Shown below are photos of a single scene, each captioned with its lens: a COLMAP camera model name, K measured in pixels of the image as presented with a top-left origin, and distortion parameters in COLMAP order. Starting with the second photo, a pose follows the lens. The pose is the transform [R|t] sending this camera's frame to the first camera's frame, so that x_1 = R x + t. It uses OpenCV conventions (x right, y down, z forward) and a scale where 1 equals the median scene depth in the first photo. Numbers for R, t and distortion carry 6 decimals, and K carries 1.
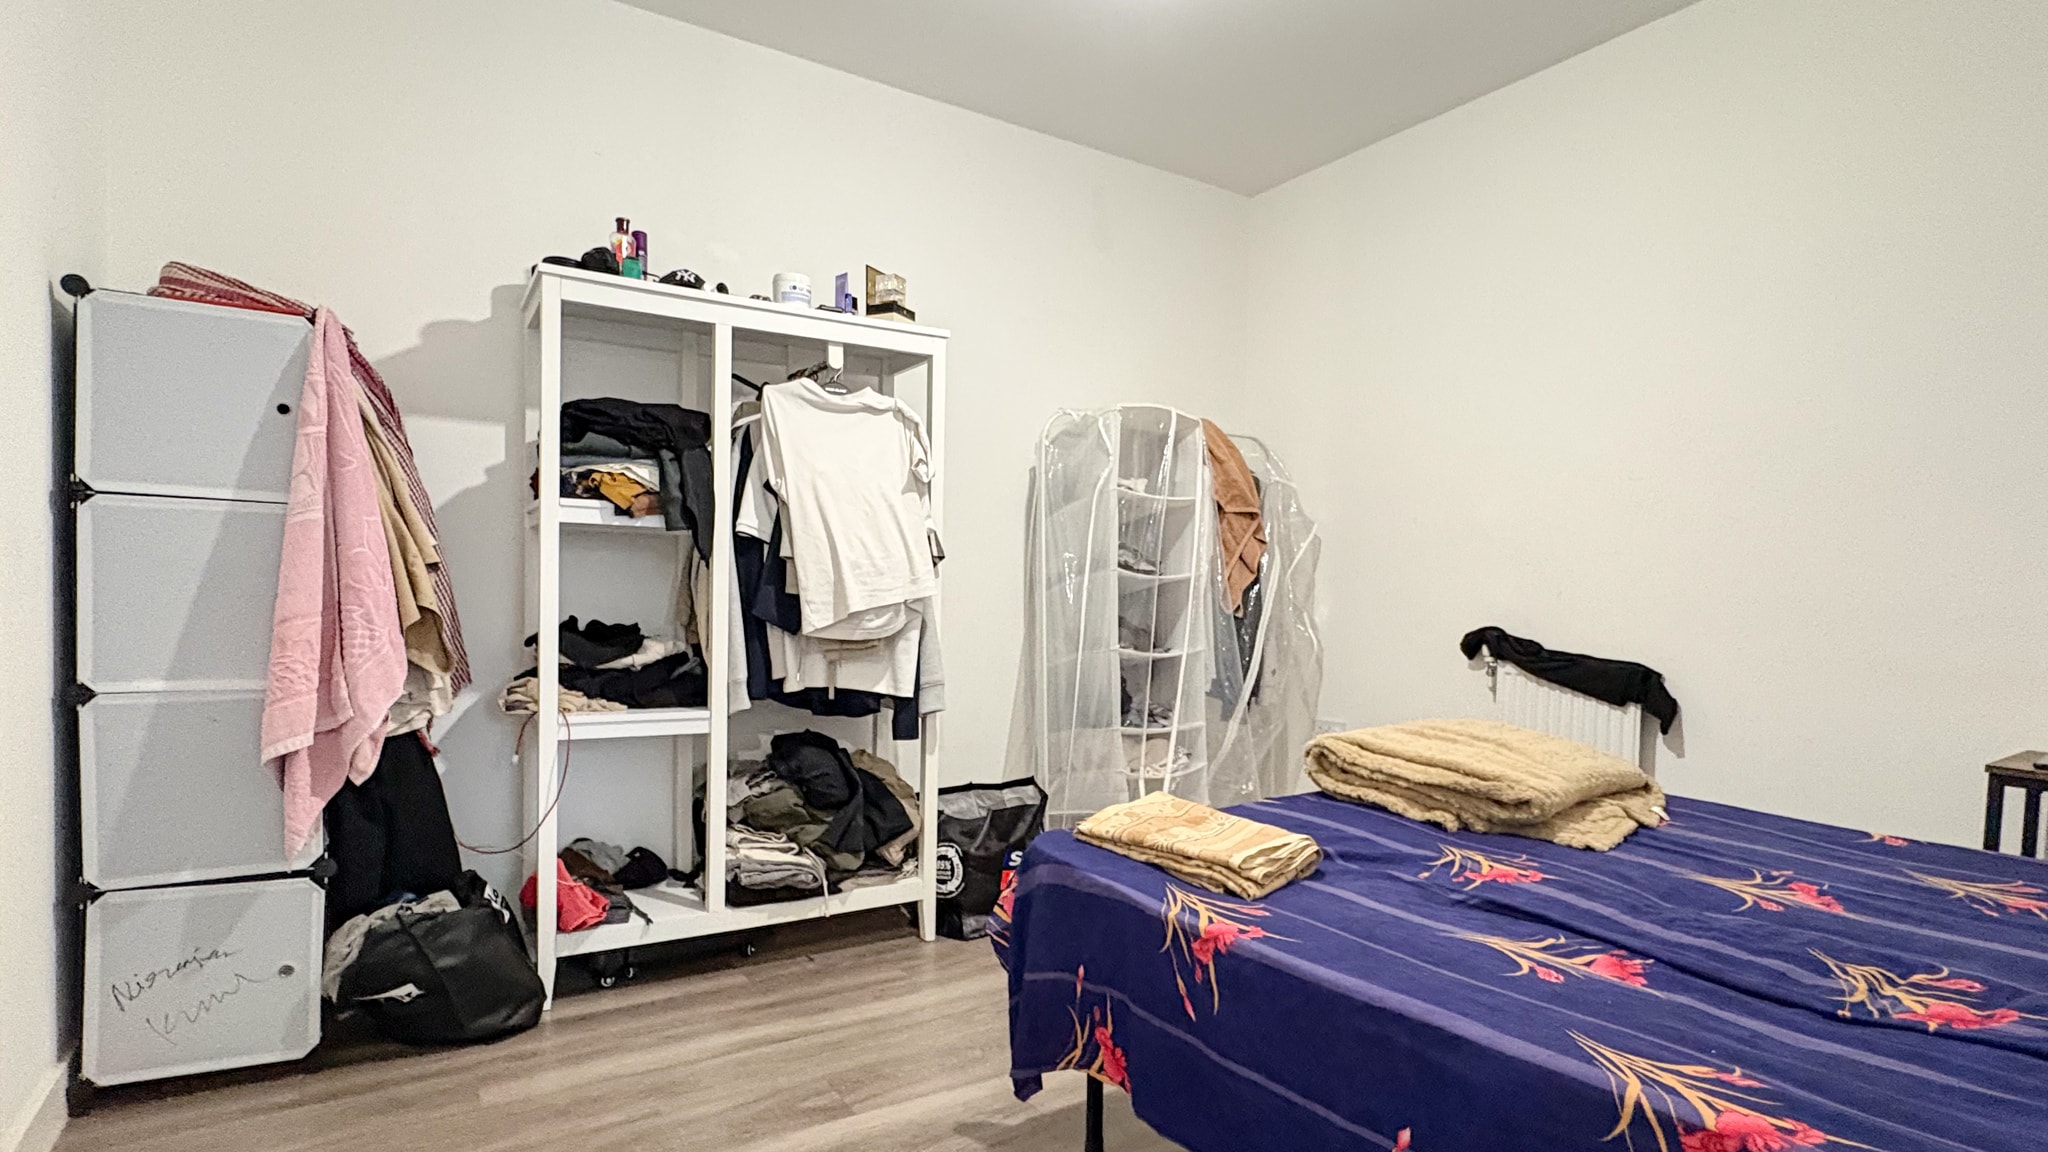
lens RADIAL K [[1050.9, 0, 1044.9], [0, 1050.9, 612.4], [0, 0, 1]] dist [-0.003704, 0.001153]
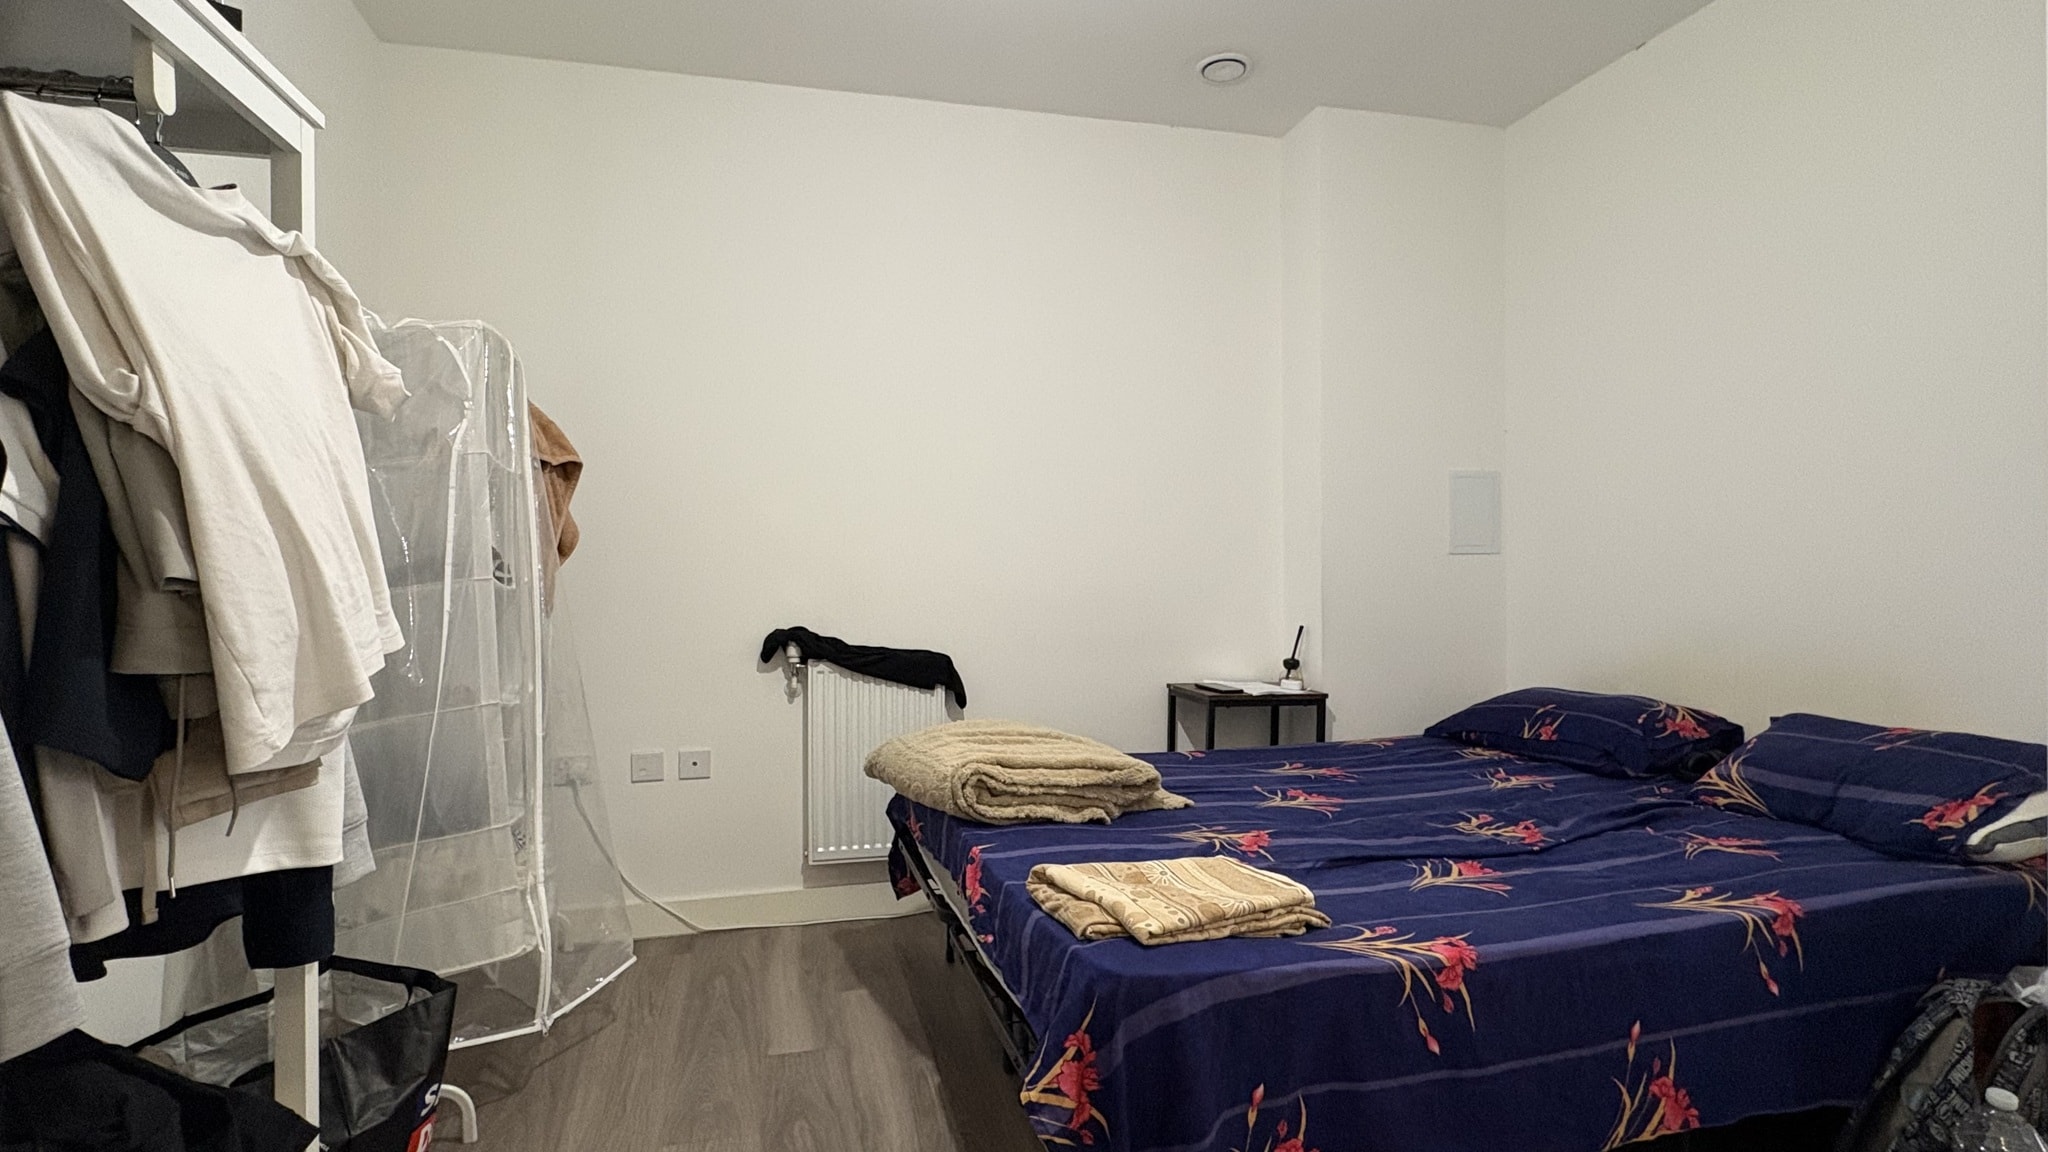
lens RADIAL K [[1011.2, 0, 1033.2], [0, 1011.2, 569.3], [0, 0, 1]] dist [-0.001404, 0.000011]
pose [[0.314868, -0.016263, 0.948996, -0.711246], [0.028410, 0.999567, 0.007704, -0.072891], [-0.948710, 0.024535, 0.315194, 0.845586]]
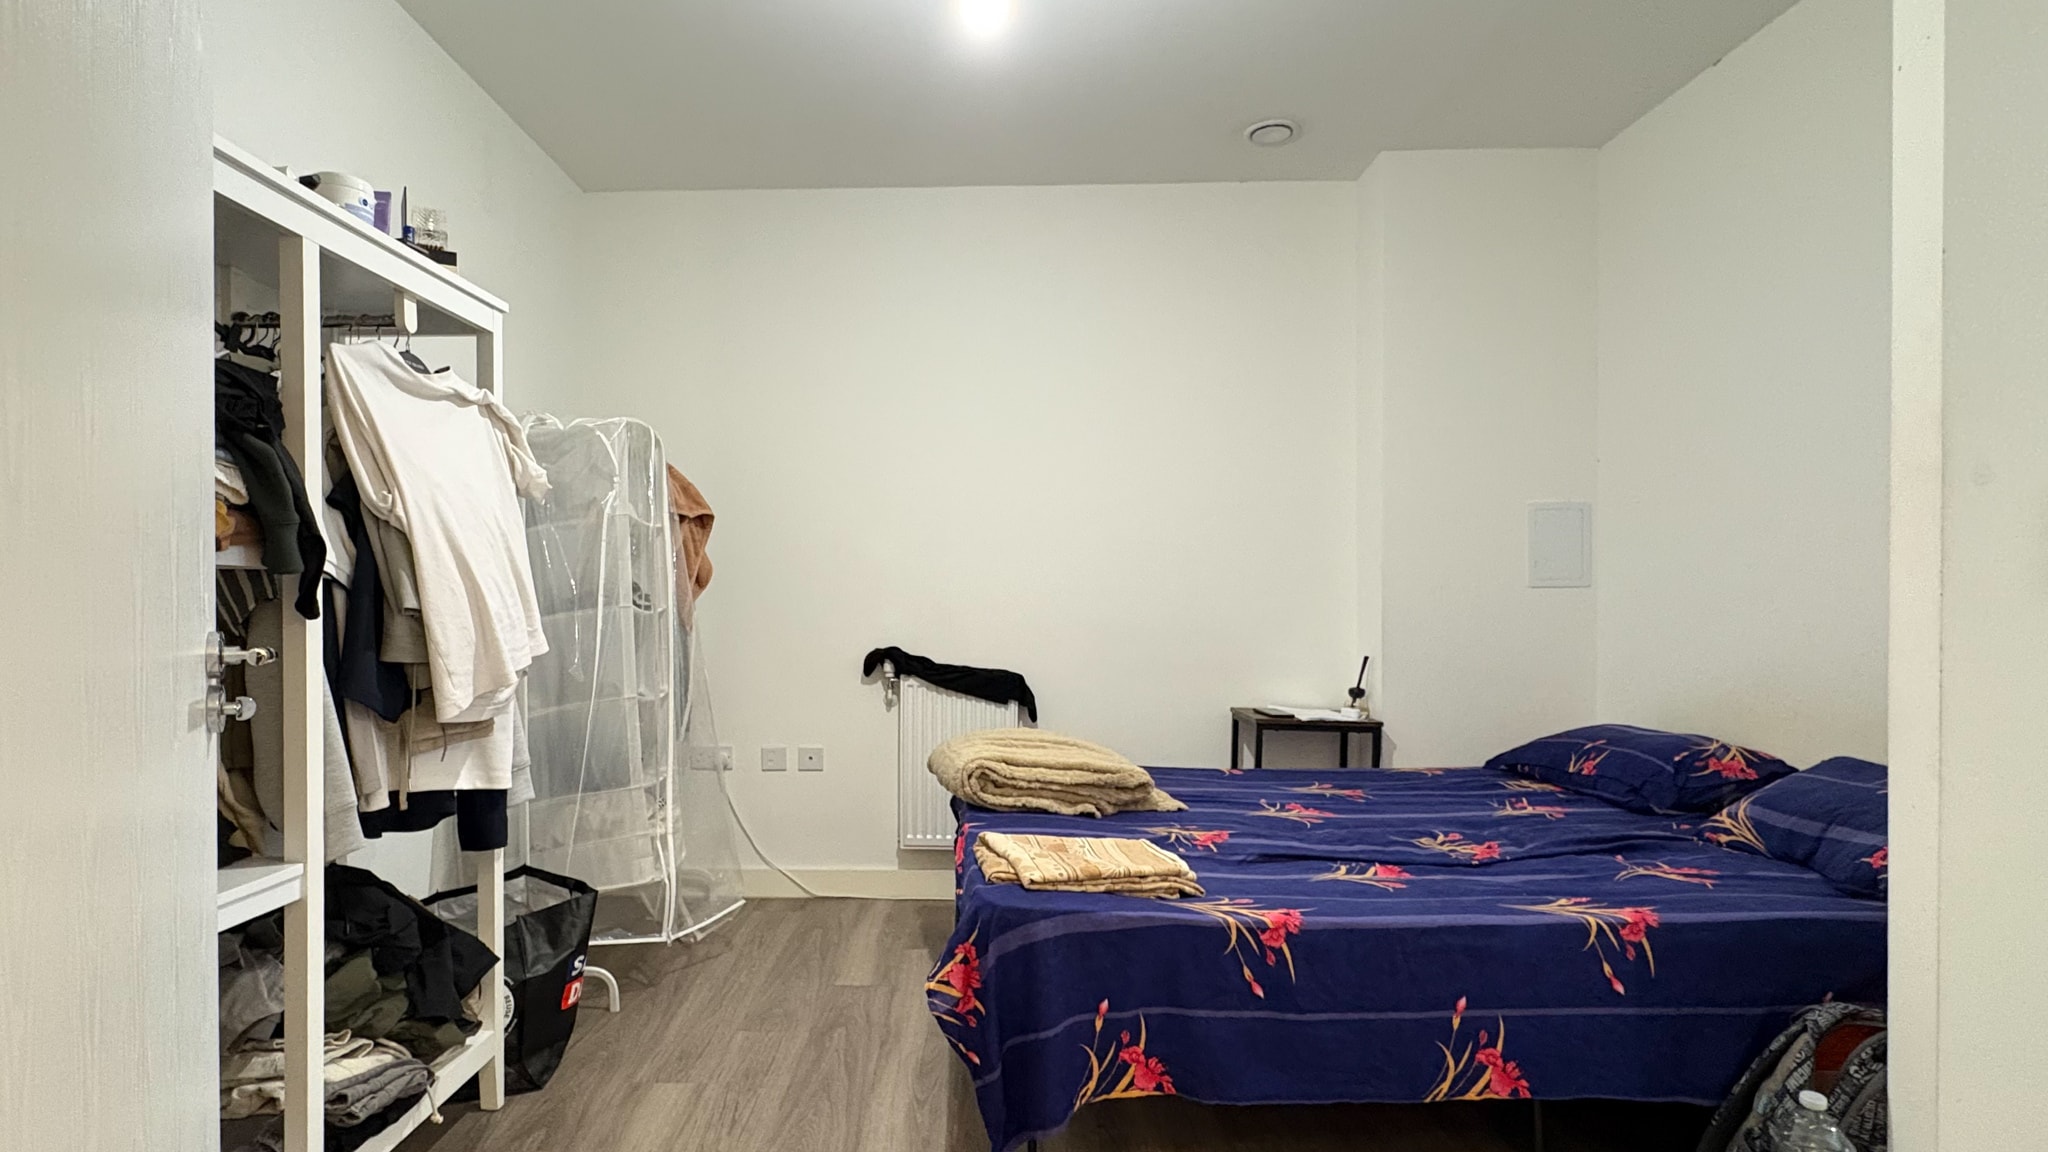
lens RADIAL K [[1050.9, 0, 970.1], [0, 1050.9, 599.3], [0, 0, 1]] dist [-0.003704, 0.001153]
pose [[0.559733, -0.018869, 0.828458, -0.863136], [0.022803, 0.999713, 0.007364, -0.080228], [-0.828359, 0.014769, 0.560003, 0.469239]]
